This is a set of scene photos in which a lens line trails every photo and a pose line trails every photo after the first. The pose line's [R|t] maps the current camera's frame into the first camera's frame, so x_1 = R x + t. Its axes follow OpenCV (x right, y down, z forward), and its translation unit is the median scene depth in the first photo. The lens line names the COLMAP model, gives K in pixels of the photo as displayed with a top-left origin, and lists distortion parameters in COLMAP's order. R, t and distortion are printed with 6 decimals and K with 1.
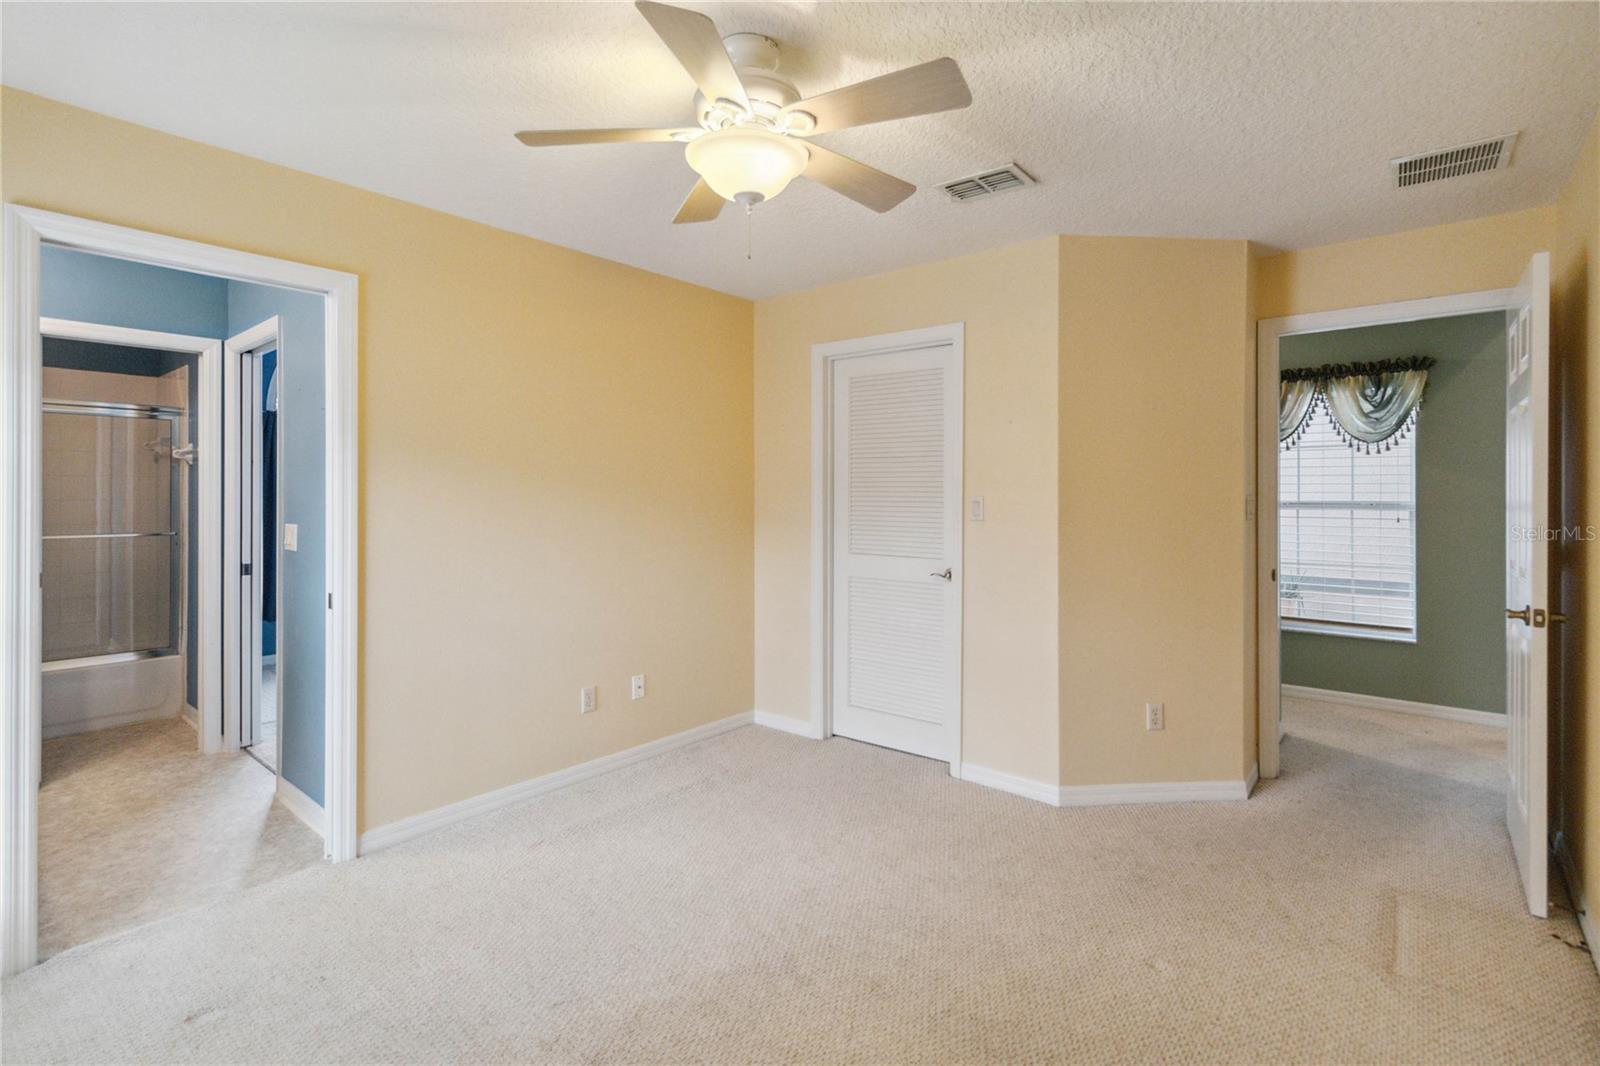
lens RADIAL K [[742.5, 0, 799.2], [0, 742.5, 477.5], [0, 0, 1]] dist [0.001617, 0.000532]
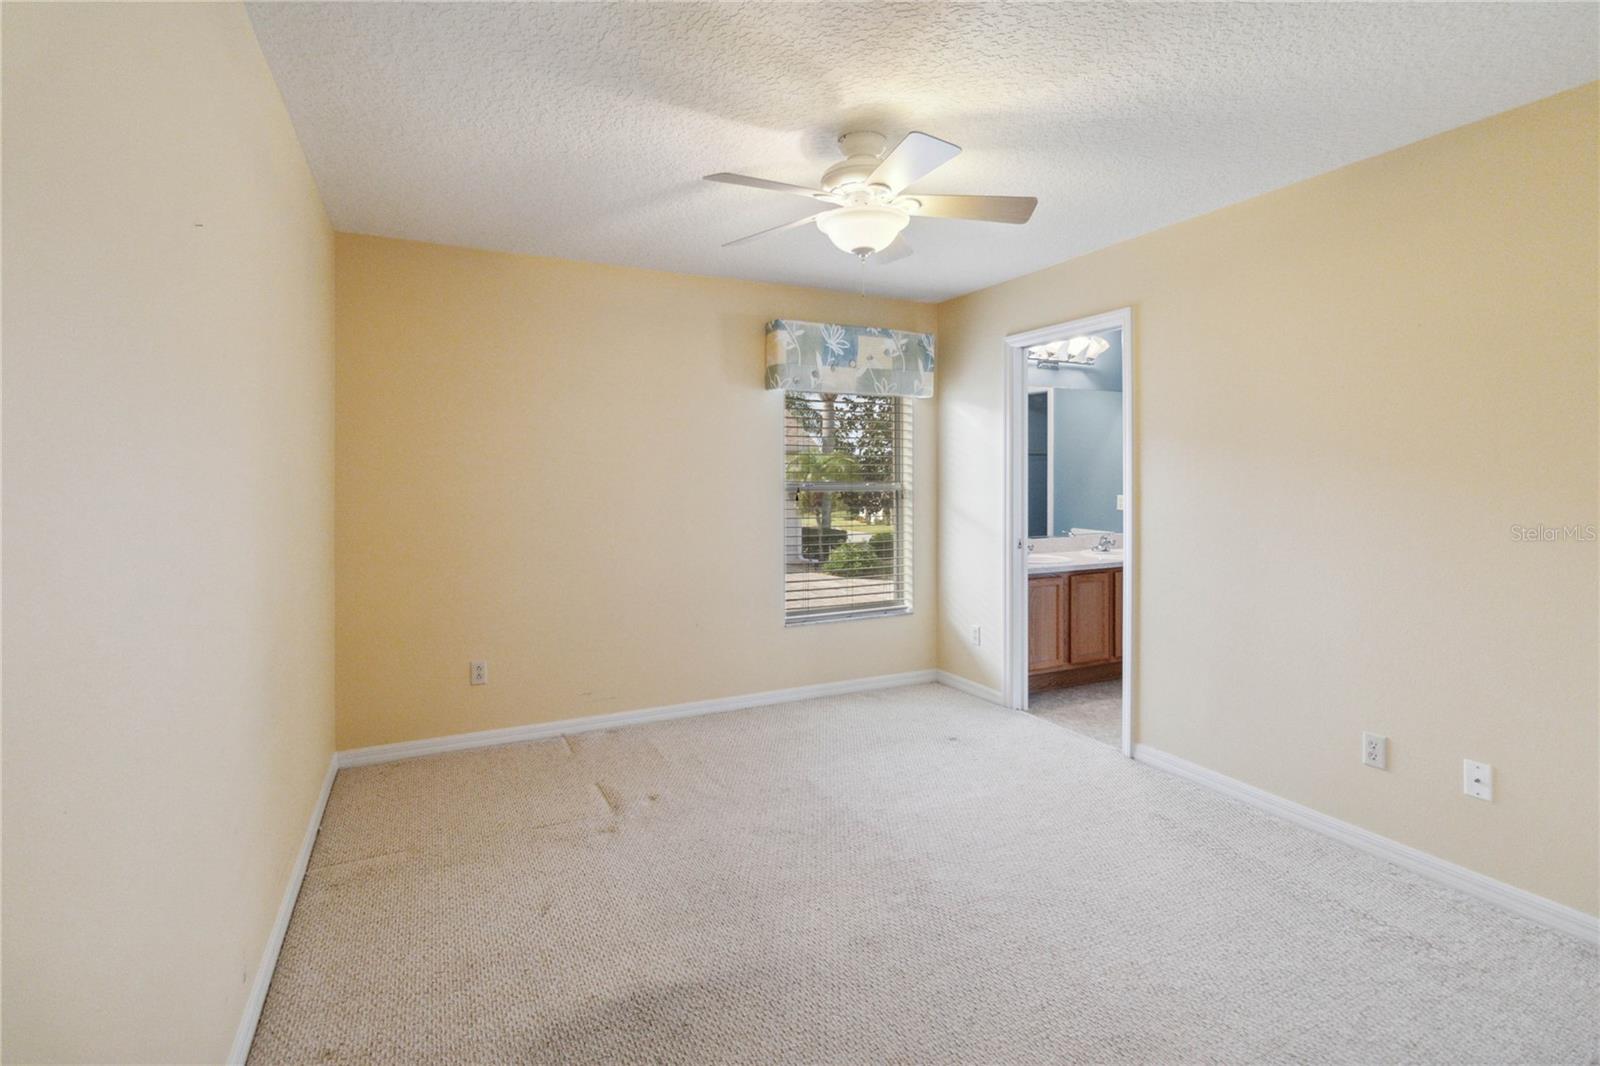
lens RADIAL K [[742.5, 0, 799.2], [0, 742.5, 477.5], [0, 0, 1]] dist [0.001617, 0.000532]
pose [[-0.405280, -0.002734, -0.914188, 0.672157], [0.021924, 0.999679, -0.012709, 0.021540], [0.913930, -0.025193, -0.405090, 0.822822]]
